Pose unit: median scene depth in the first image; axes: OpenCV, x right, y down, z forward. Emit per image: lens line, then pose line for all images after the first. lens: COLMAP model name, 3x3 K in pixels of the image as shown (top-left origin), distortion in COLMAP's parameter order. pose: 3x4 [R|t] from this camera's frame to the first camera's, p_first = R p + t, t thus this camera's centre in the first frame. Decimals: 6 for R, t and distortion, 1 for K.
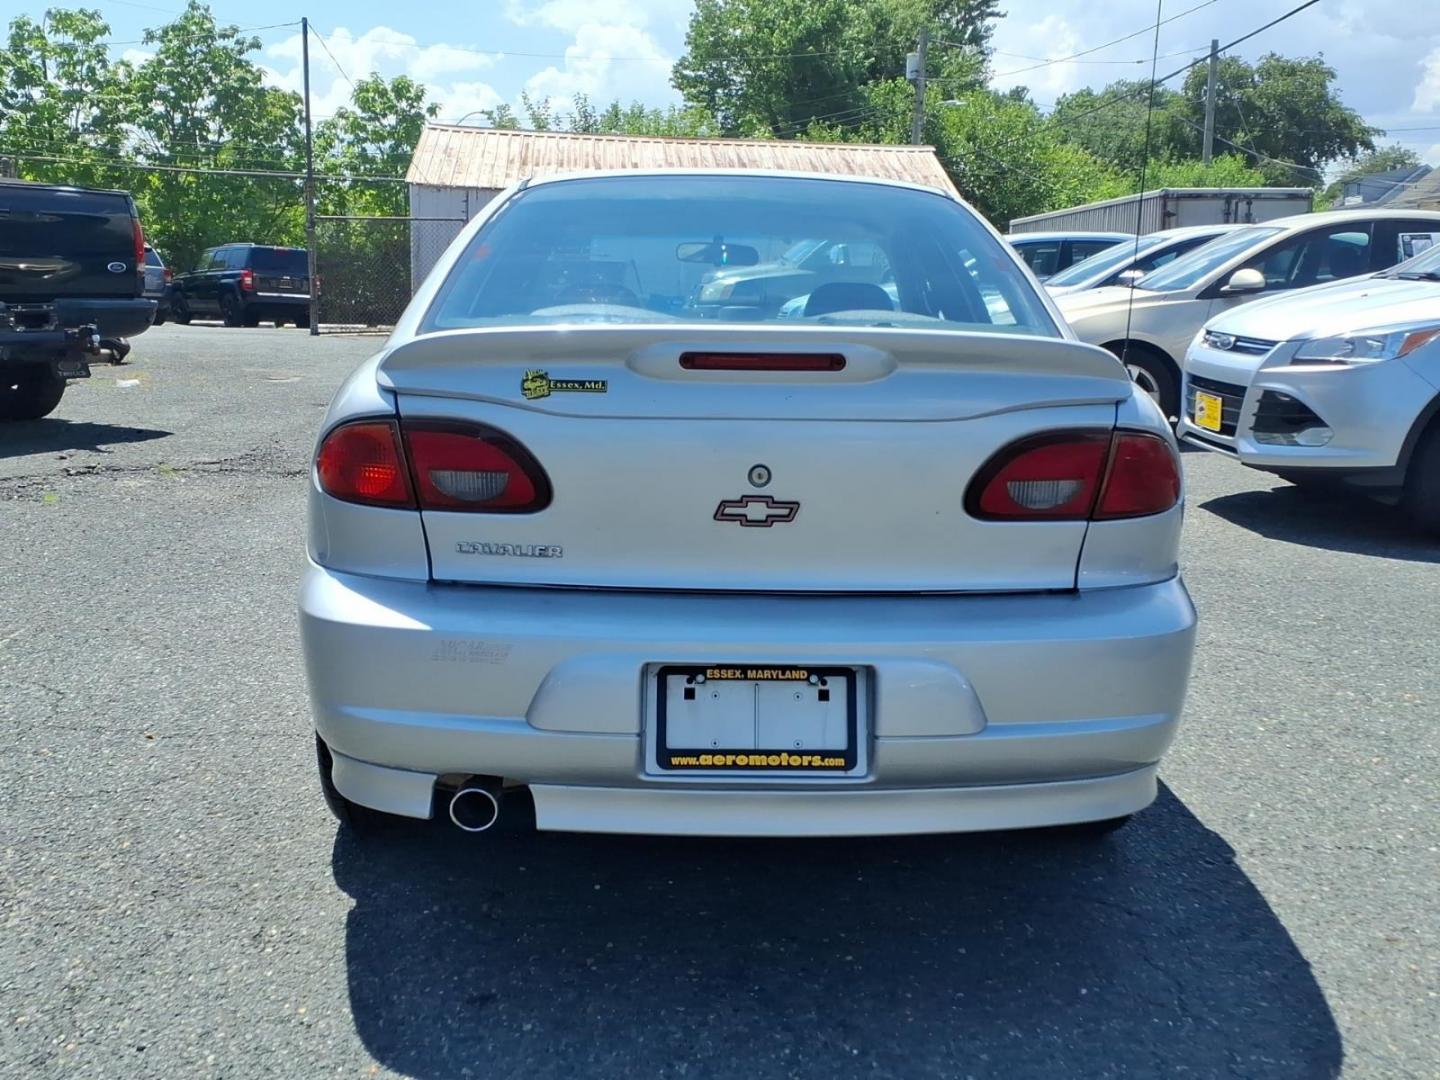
lens RADIAL K [[1646.7, 0, 718.8], [0, 1646.7, 513.7], [0, 0, 1]] dist [0.021828, -0.026512]
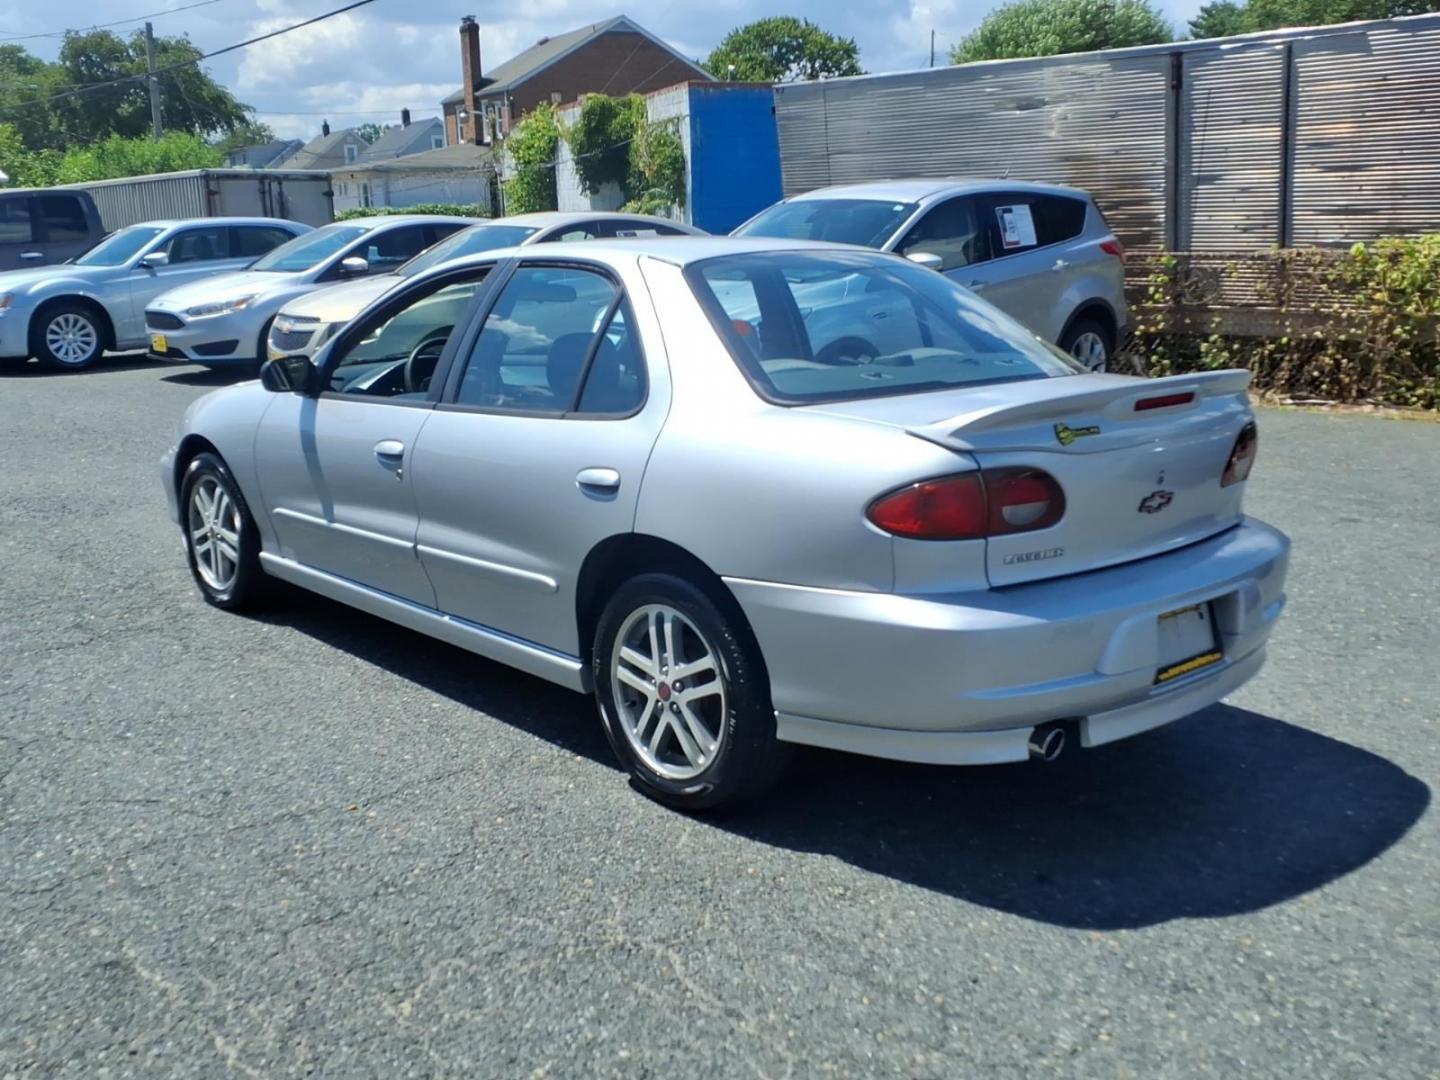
lens RADIAL K [[1427.7, 0, 742.9], [0, 1427.7, 535.3], [0, 0, 1]] dist [0.051780, -0.023947]
pose [[0.756766, -0.156625, 0.634645, -0.109172], [0.115401, 0.987633, 0.106132, -0.015333], [-0.643419, -0.007078, 0.765482, 0.024860]]
